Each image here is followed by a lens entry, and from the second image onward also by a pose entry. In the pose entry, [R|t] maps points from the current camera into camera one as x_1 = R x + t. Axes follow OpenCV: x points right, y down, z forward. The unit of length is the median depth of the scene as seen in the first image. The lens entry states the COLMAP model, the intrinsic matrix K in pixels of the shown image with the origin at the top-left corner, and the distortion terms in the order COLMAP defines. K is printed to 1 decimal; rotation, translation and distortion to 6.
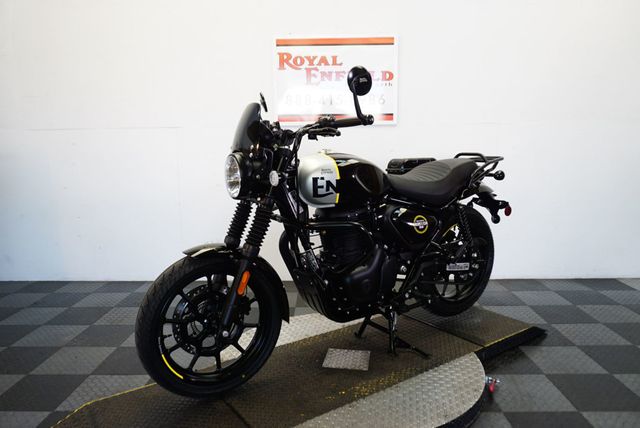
lens RADIAL K [[467.6, 0, 316.5], [0, 467.6, 212.7], [0, 0, 1]] dist [-0.009627, 0.004144]
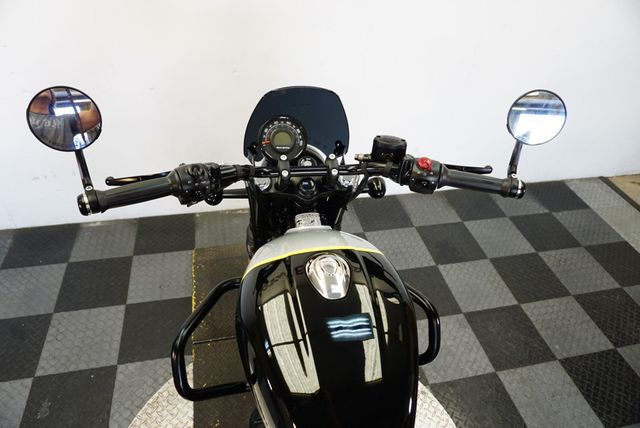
lens RADIAL K [[429.7, 0, 319.8], [0, 429.7, 214.7], [0, 0, 1]] dist [-0.035010, 0.030508]
pose [[0.967872, -0.100409, 0.230527, -0.000786], [-0.037999, 0.847870, 0.528840, -0.275615], [-0.248557, -0.520609, 0.816814, 0.538742]]
